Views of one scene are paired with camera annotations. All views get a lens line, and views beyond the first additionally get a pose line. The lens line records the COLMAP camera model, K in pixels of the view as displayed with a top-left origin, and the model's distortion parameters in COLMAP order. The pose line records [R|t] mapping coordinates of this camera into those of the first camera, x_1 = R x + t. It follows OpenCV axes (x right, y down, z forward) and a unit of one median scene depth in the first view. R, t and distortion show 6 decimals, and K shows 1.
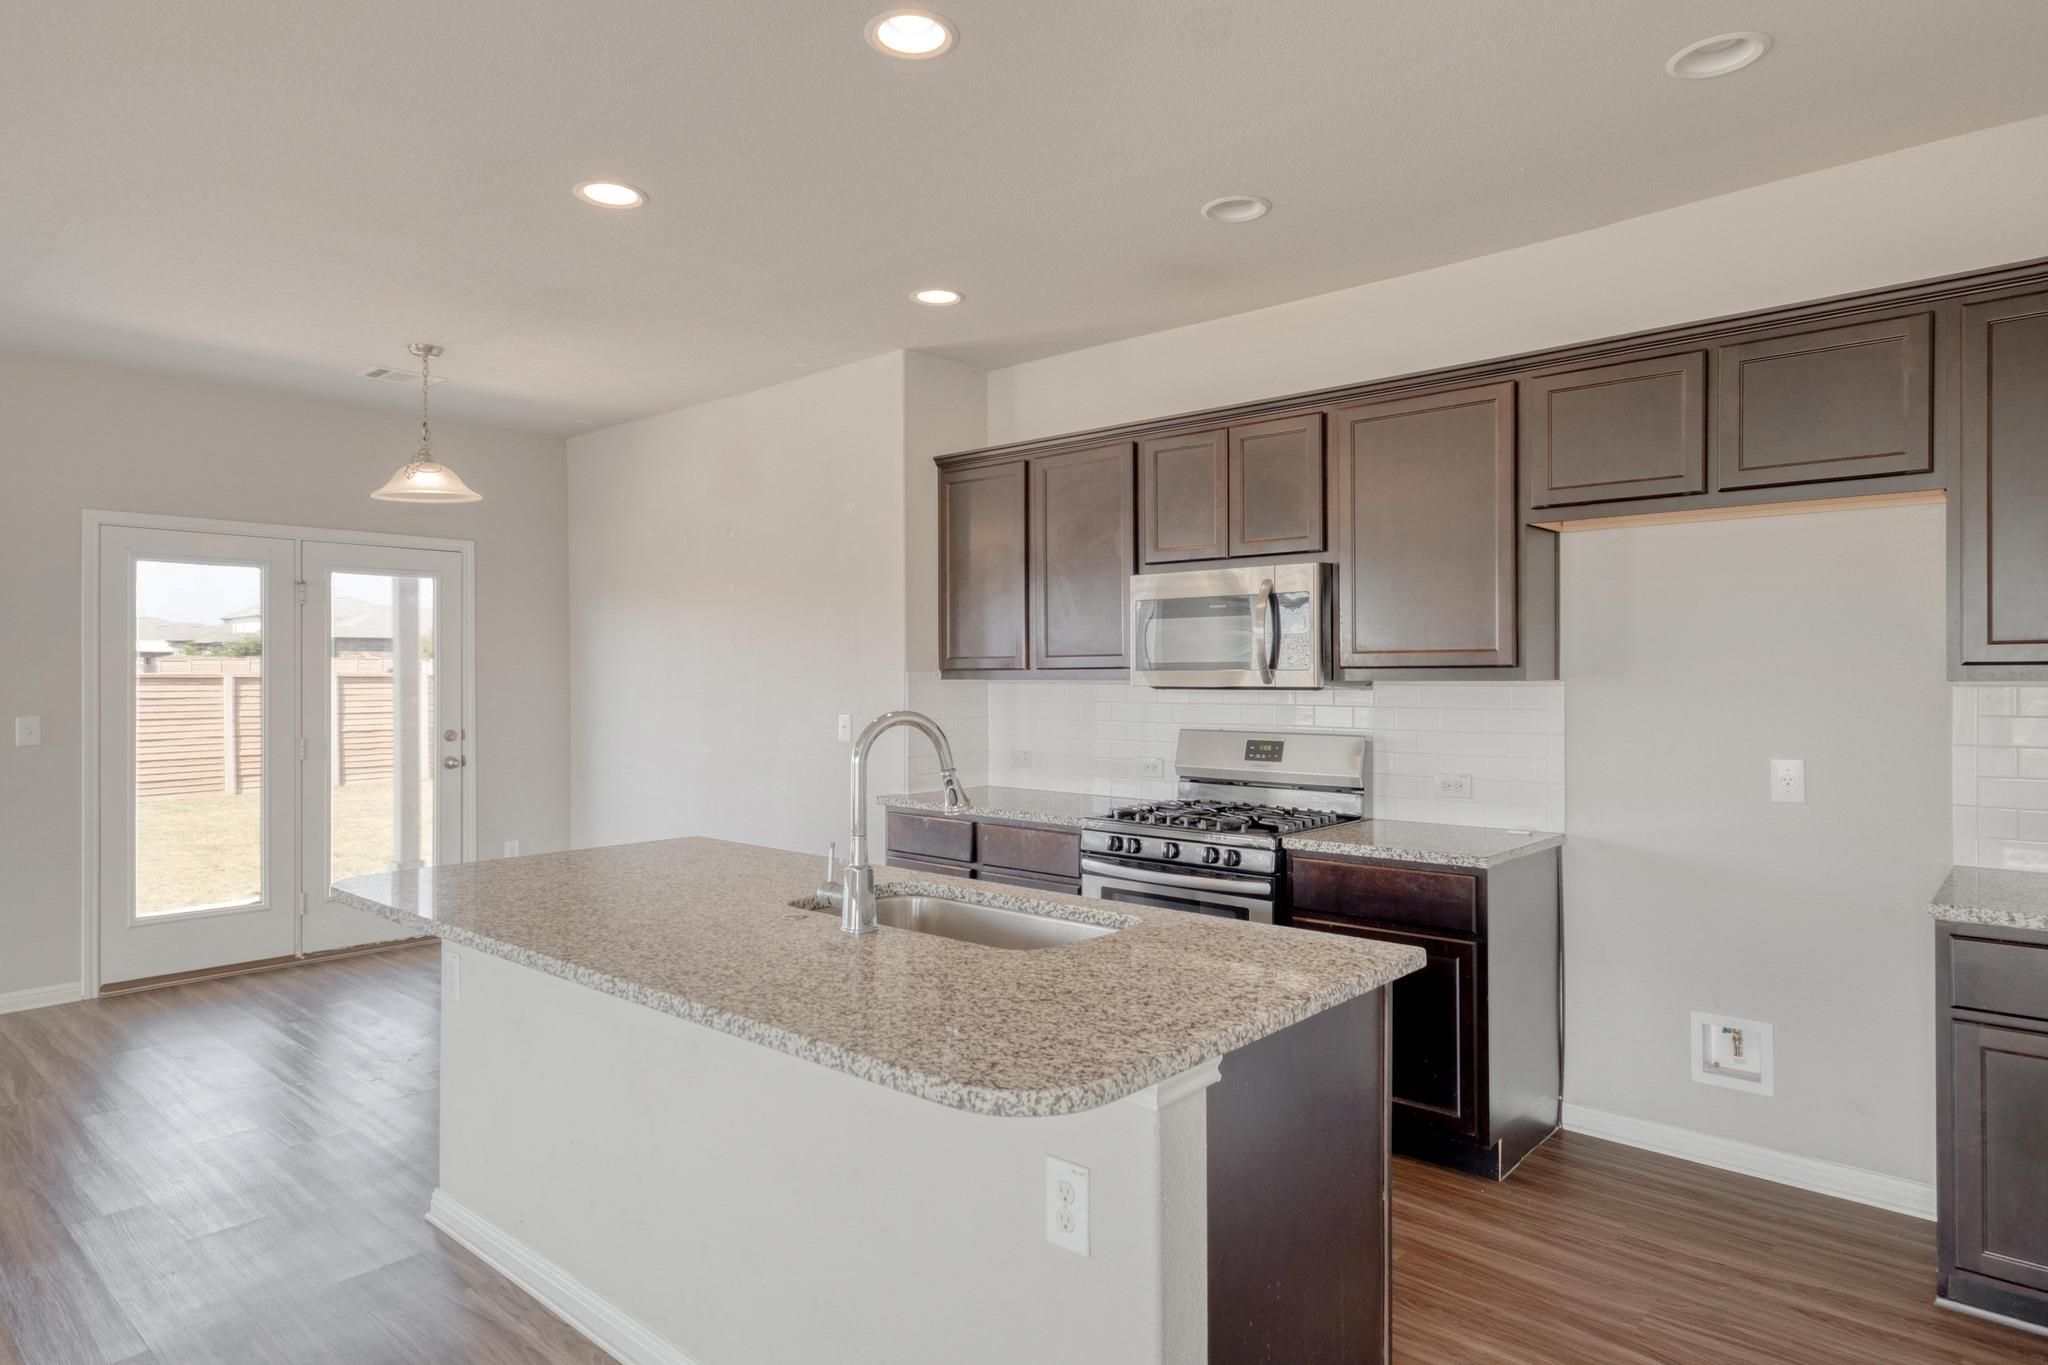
lens RADIAL K [[1168.7, 0, 1024.0], [0, 1168.7, 682.5], [0, 0, 1]] dist [-0.001084, -0.000240]
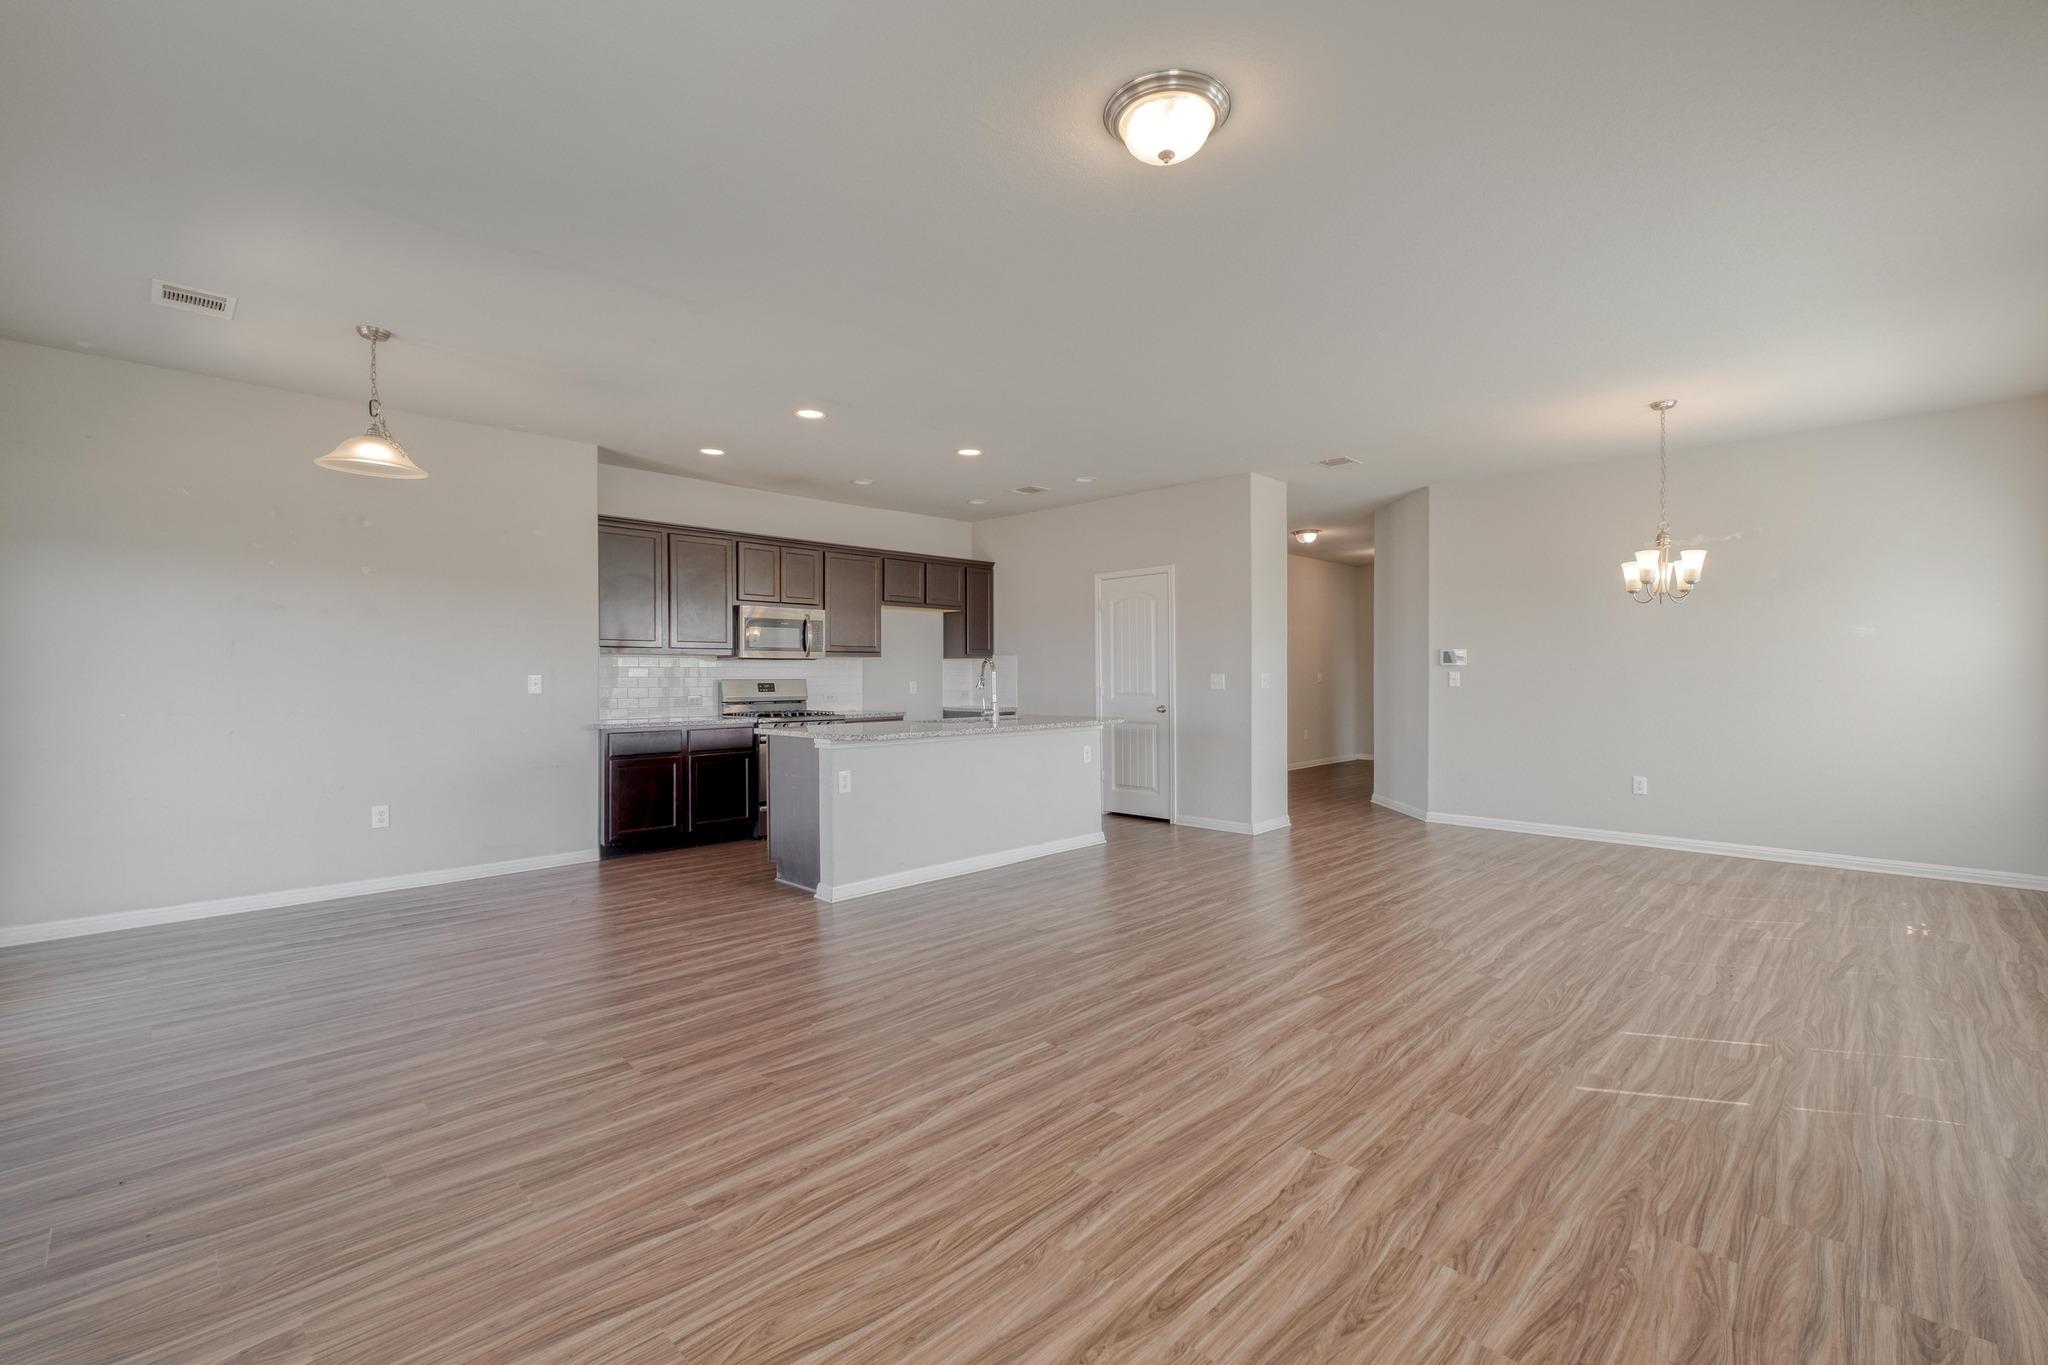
lens RADIAL K [[871.1, 0, 1033.7], [0, 871.1, 672.9], [0, 0, 1]] dist [0.007824, -0.004977]
pose [[0.061440, 0.010219, 0.998058, -1.470543], [0.016168, 0.999806, -0.011233, 0.058467], [-0.997980, 0.016827, 0.061263, 0.388310]]
